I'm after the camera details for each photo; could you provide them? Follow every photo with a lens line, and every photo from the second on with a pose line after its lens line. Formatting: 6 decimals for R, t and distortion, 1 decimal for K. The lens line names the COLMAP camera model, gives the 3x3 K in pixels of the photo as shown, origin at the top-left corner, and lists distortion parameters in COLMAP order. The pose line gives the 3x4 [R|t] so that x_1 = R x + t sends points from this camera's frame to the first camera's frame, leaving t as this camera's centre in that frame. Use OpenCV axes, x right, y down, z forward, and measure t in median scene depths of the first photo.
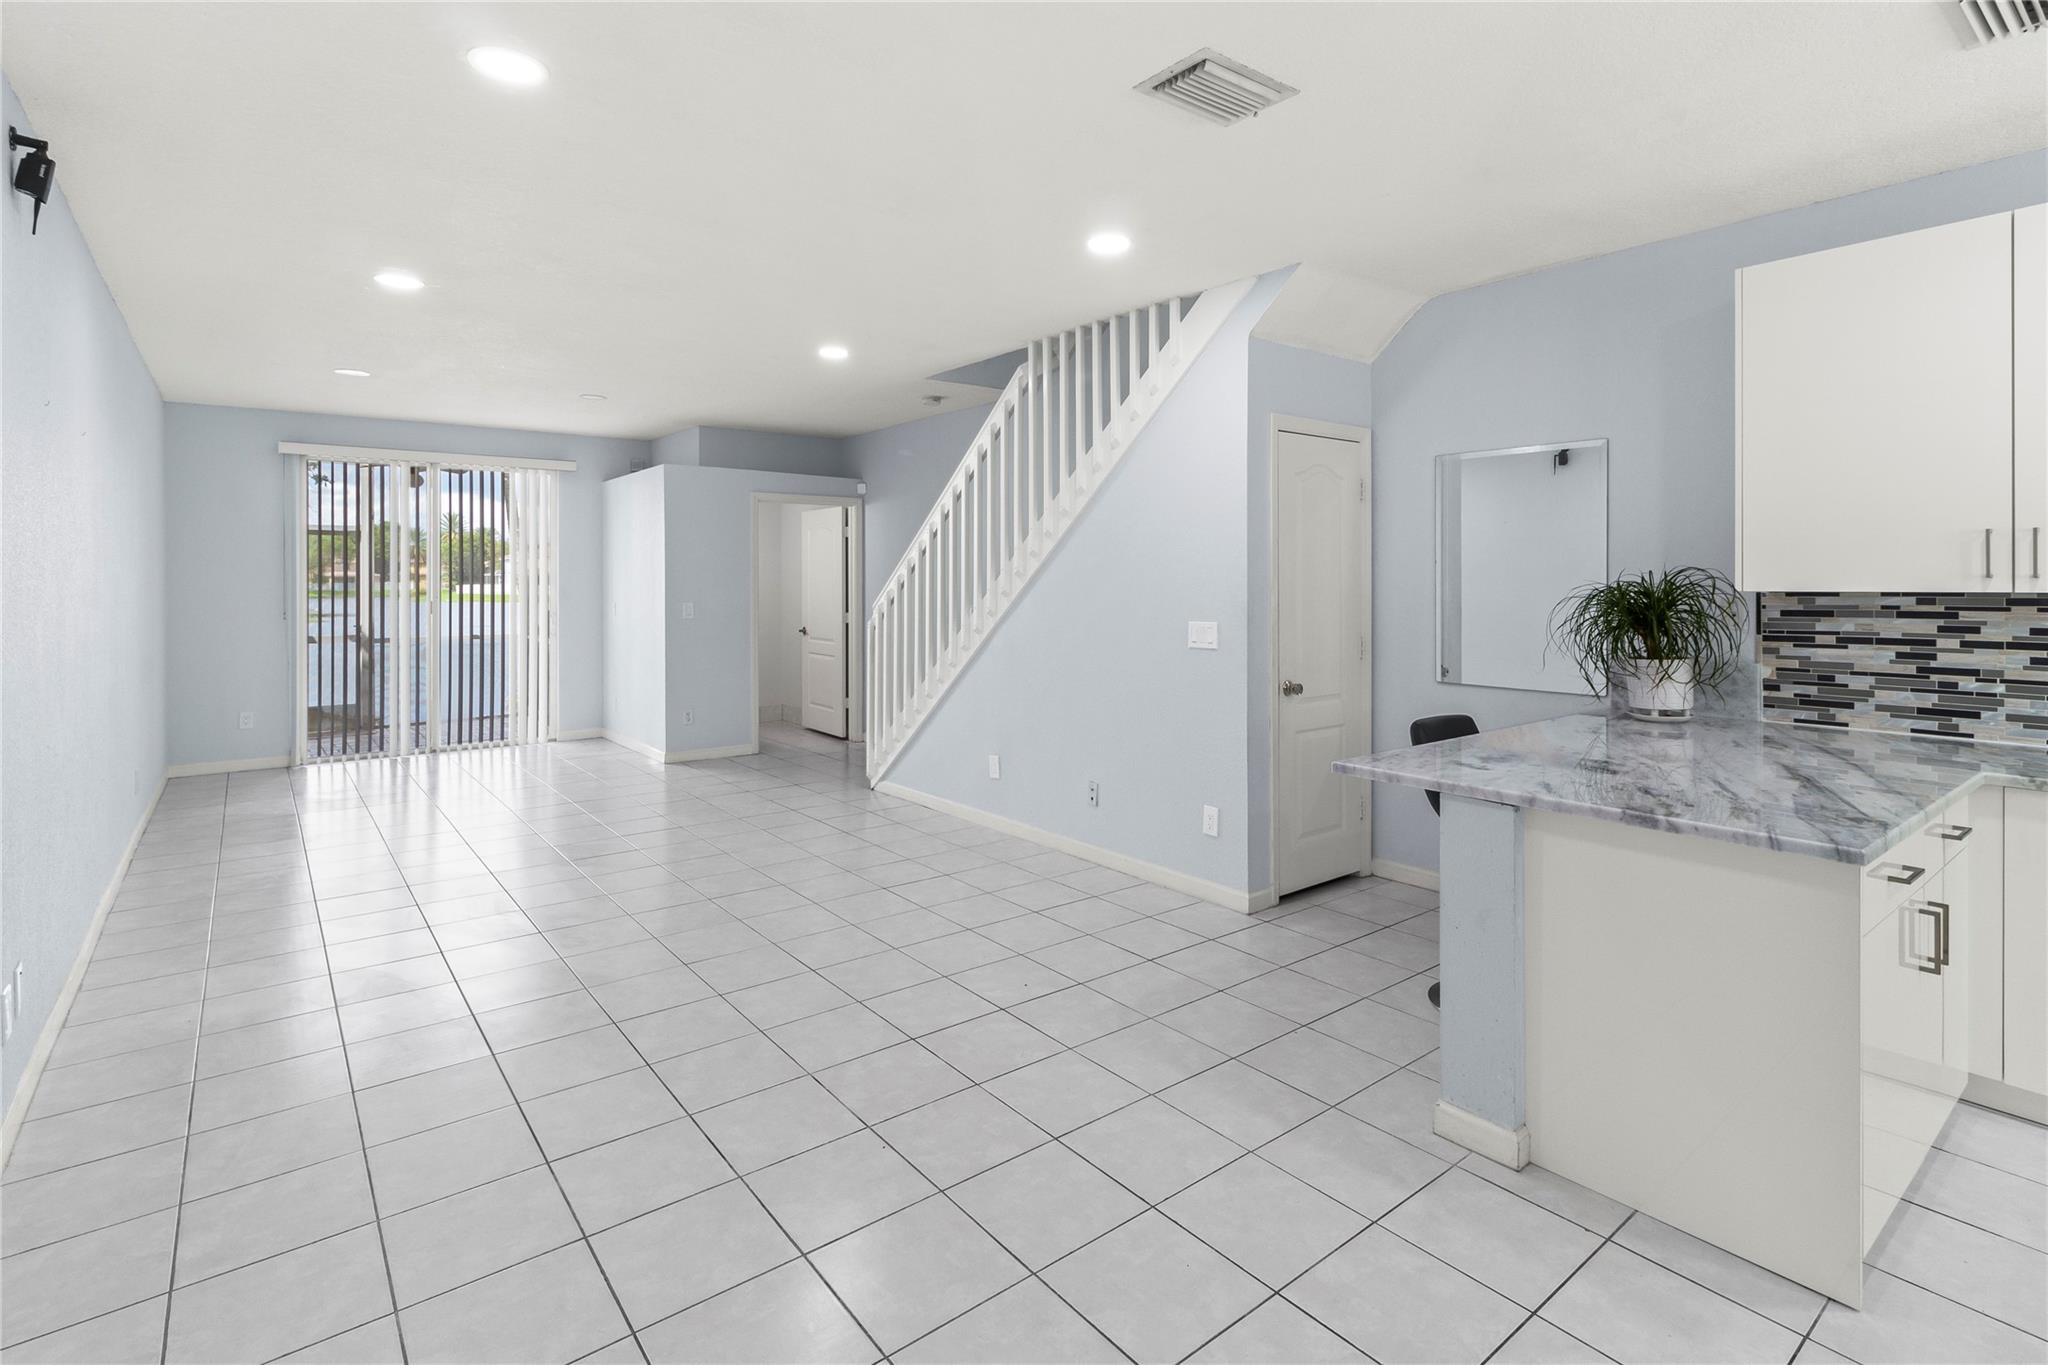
lens RADIAL K [[984.6, 0, 1032.5], [0, 984.6, 581.8], [0, 0, 1]] dist [0.000893, 0.000458]
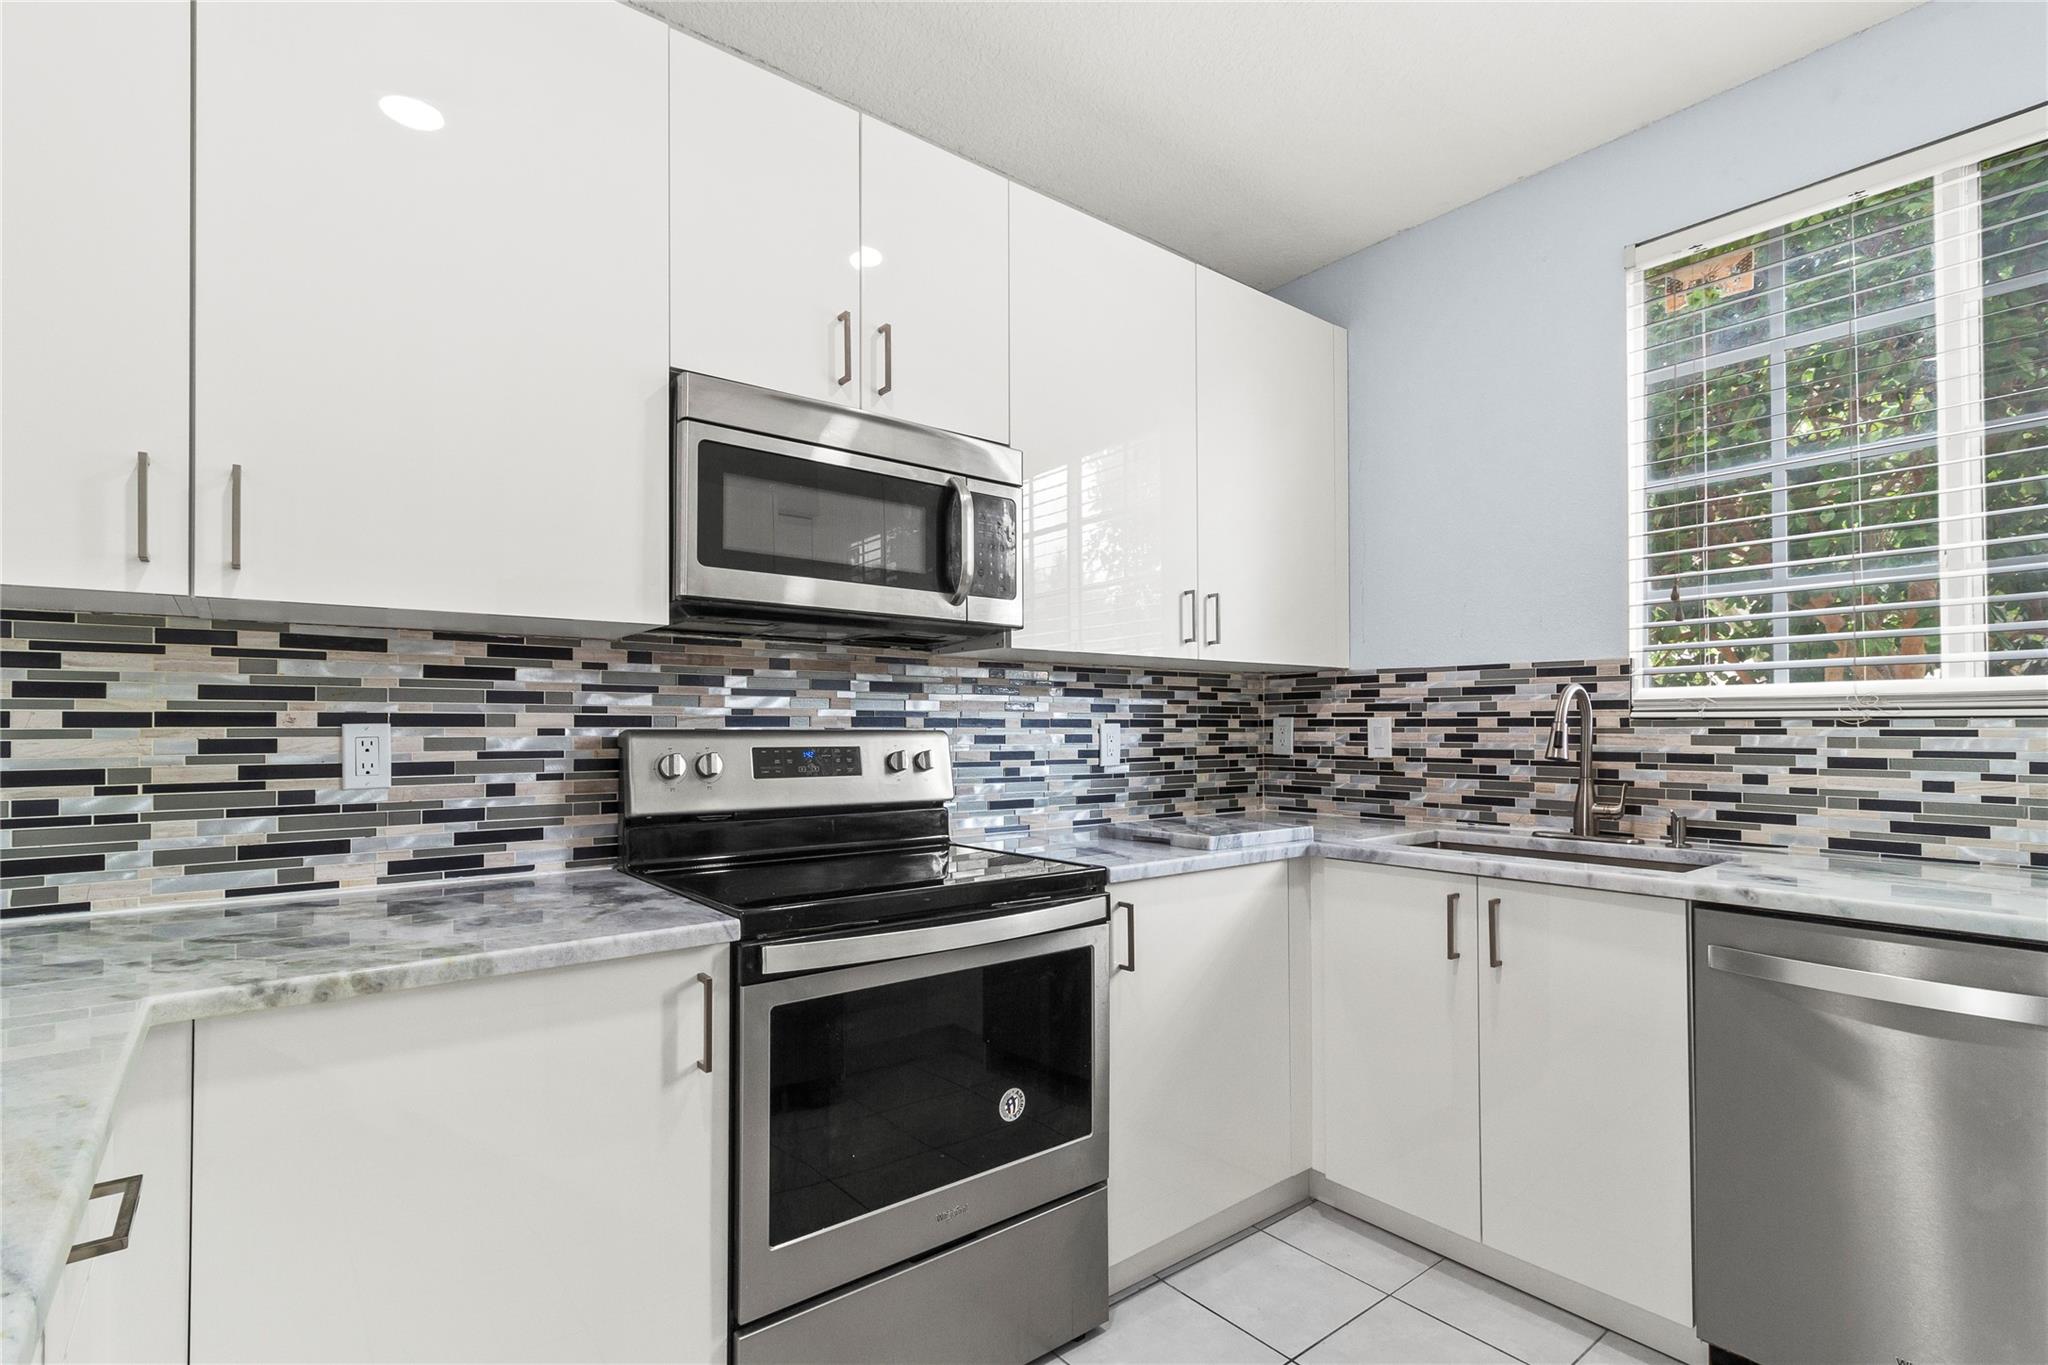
lens RADIAL K [[964.7, 0, 1034.2], [0, 964.7, 713.6], [0, 0, 1]] dist [0.000476, 0.000319]
pose [[-0.008593, 0.013982, 0.999865, 0.431440], [0.002318, 0.999900, -0.013962, 0.062943], [-0.999960, 0.002198, -0.008624, 0.491018]]
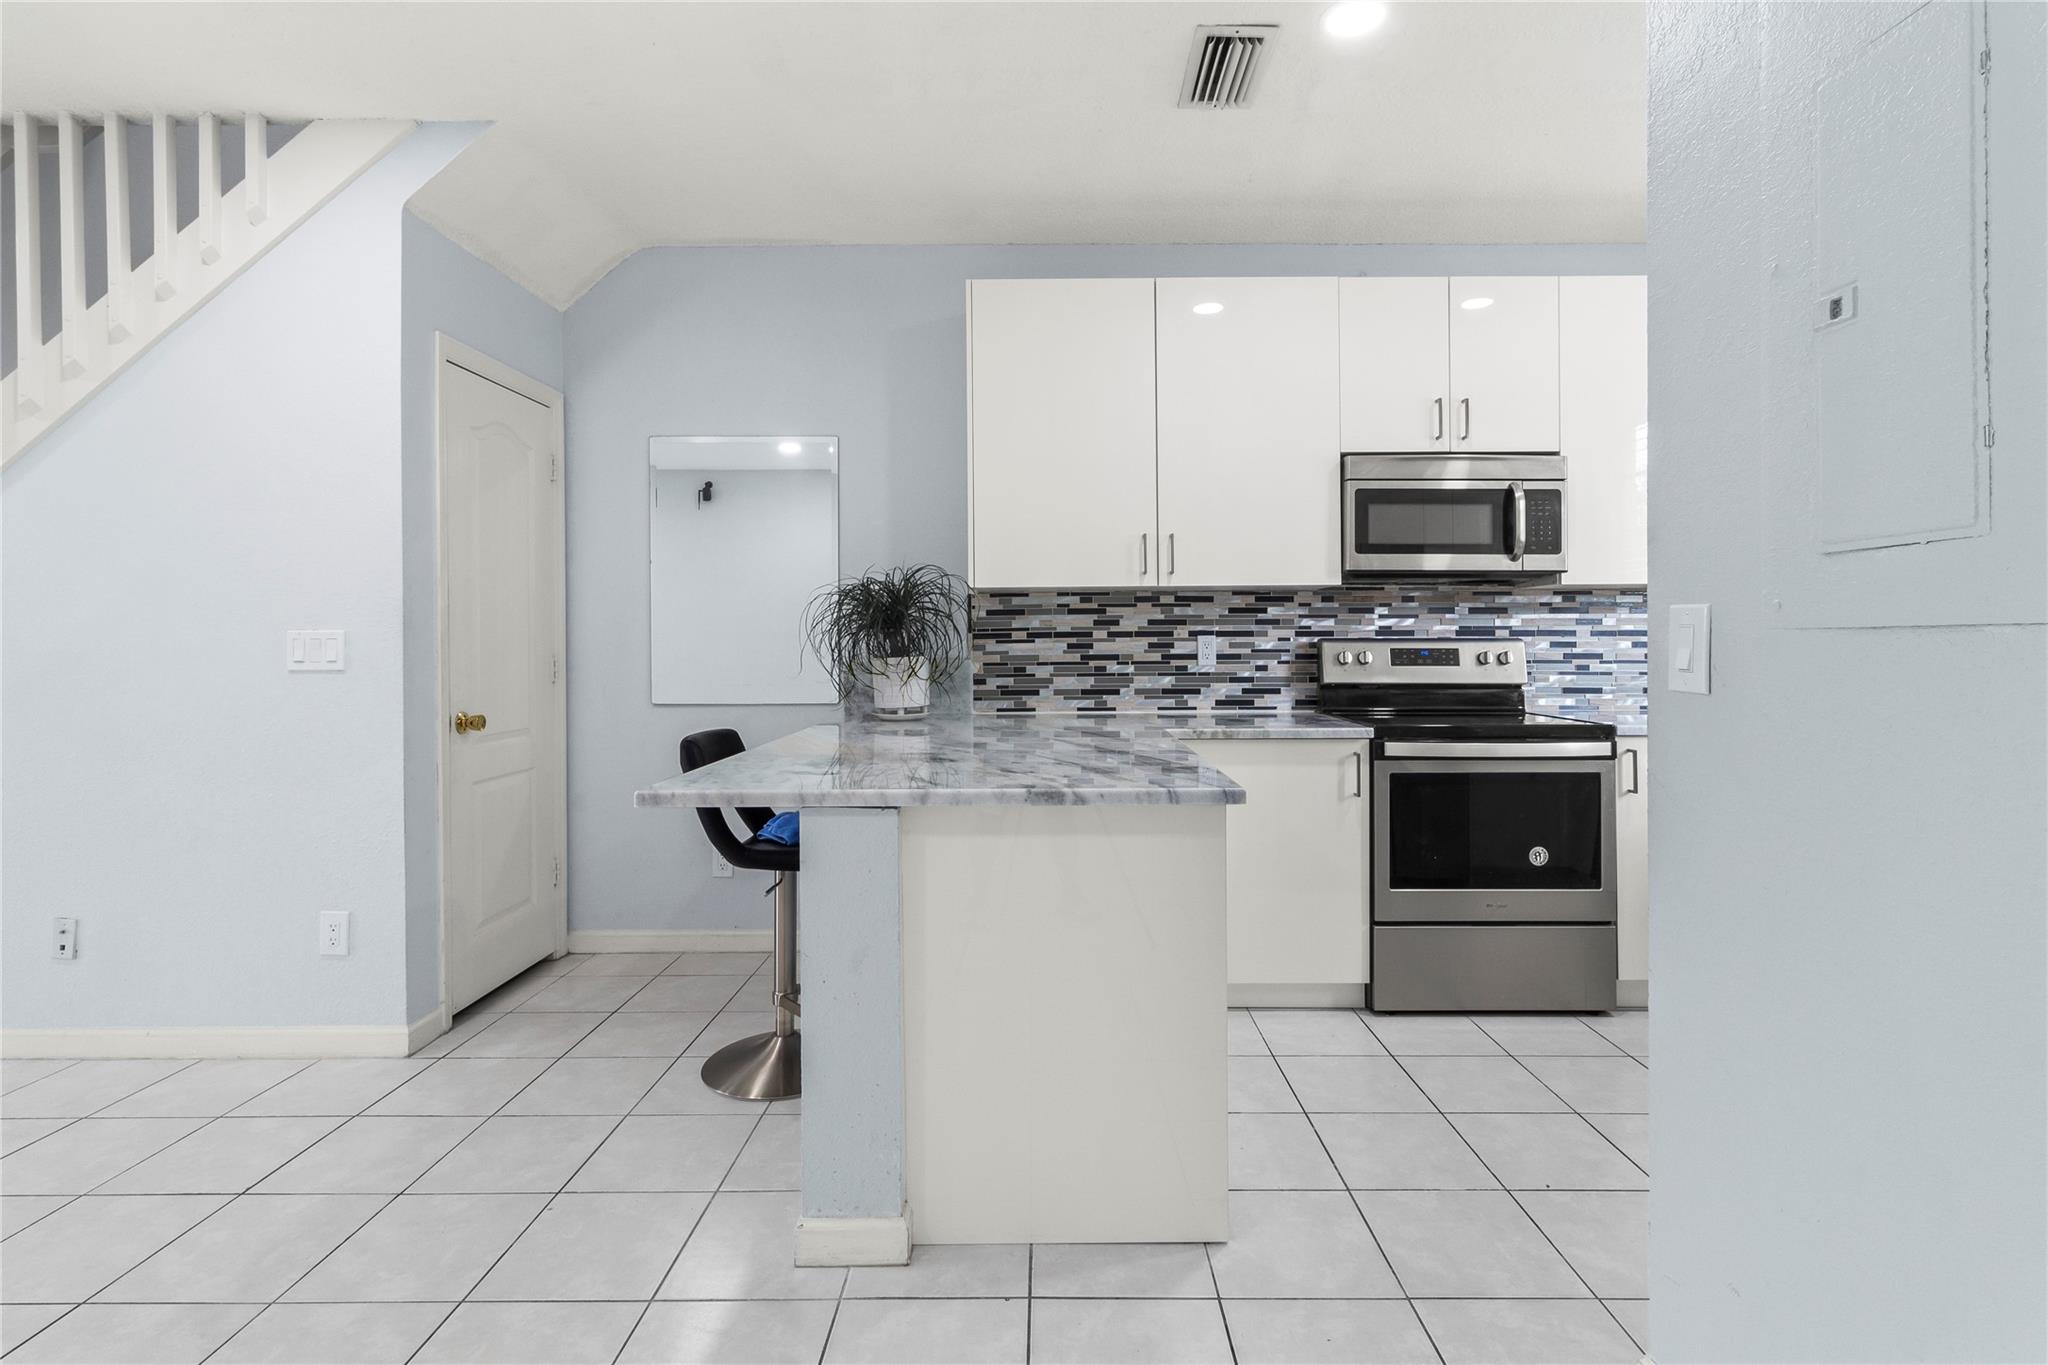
lens RADIAL K [[959.9, 0, 1046.4], [0, 959.9, 640.8], [0, 0, 1]] dist [0.000946, 0.000339]
pose [[0.621009, -0.002728, 0.783799, -0.032202], [0.004692, 0.999989, -0.000236, 0.065669], [-0.783790, 0.003824, 0.621015, 0.299493]]
